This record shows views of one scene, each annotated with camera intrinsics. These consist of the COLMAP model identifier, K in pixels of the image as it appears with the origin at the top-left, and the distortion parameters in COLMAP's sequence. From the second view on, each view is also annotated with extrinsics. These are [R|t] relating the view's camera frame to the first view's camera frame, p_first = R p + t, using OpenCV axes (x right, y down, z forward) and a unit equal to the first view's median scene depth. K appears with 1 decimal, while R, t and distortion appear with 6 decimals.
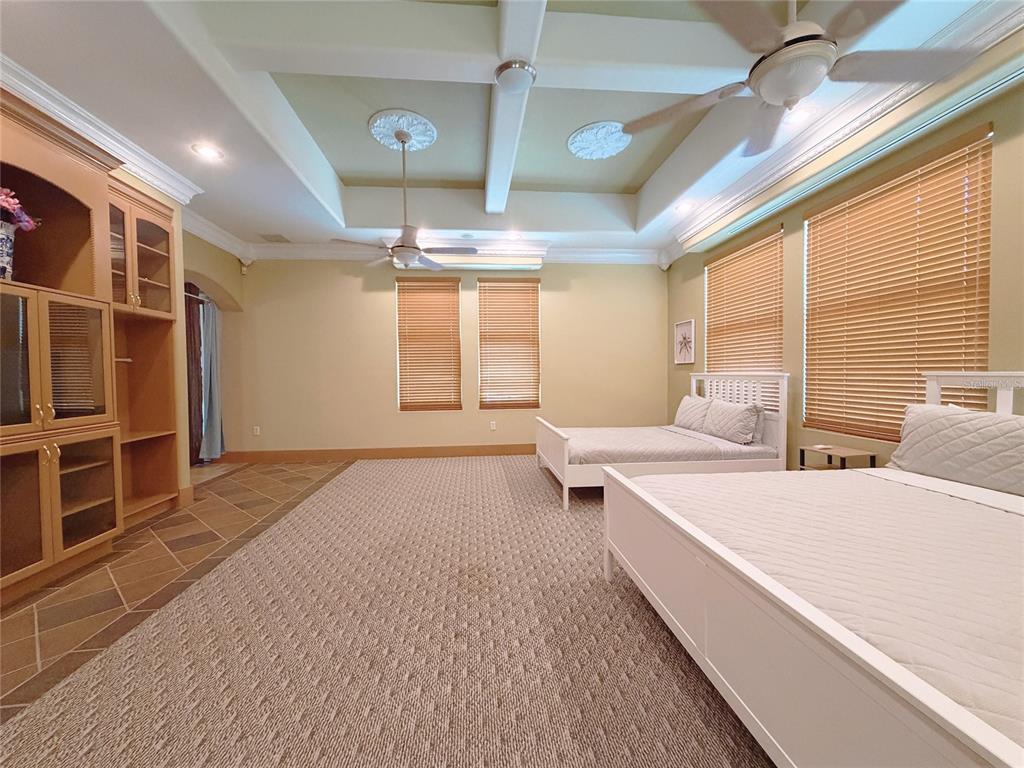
lens RADIAL K [[407.1, 0, 514.0], [0, 407.1, 383.5], [0, 0, 1]] dist [0.000114, -0.000198]
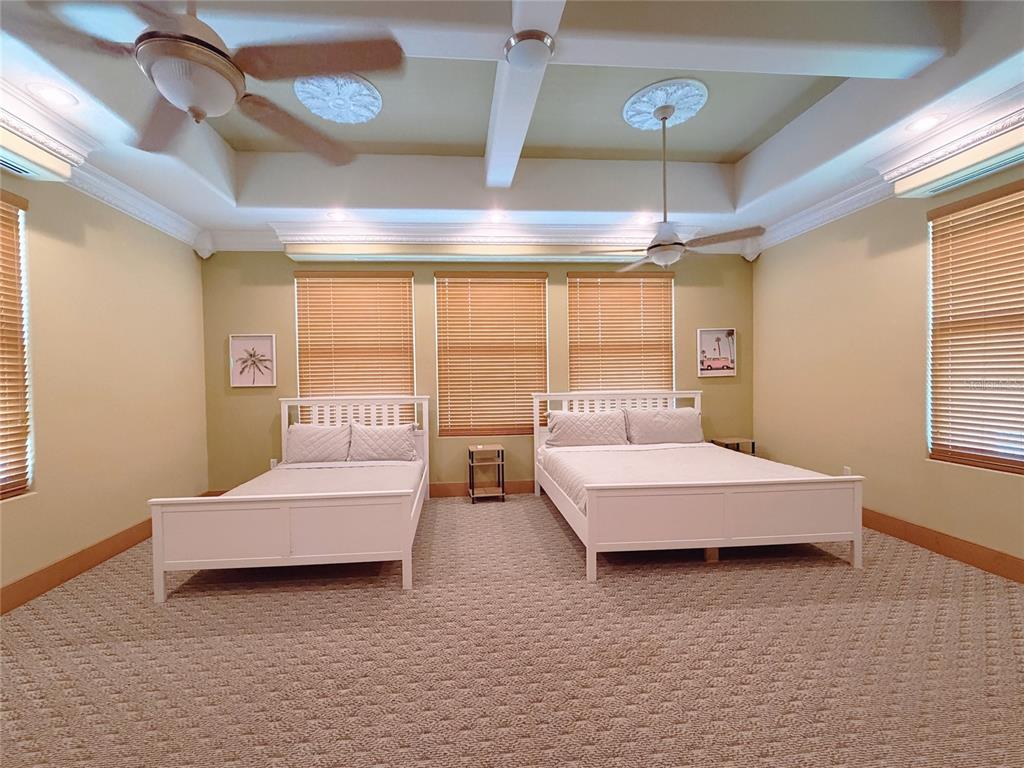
lens RADIAL K [[407.1, 0, 515.6], [0, 407.1, 384.8], [0, 0, 1]] dist [0.000114, -0.000198]
pose [[0.015196, -0.010448, 0.999830, -0.408043], [0.040967, 0.999112, 0.009818, -0.043133], [-0.999045, 0.040811, 0.015610, 0.513952]]
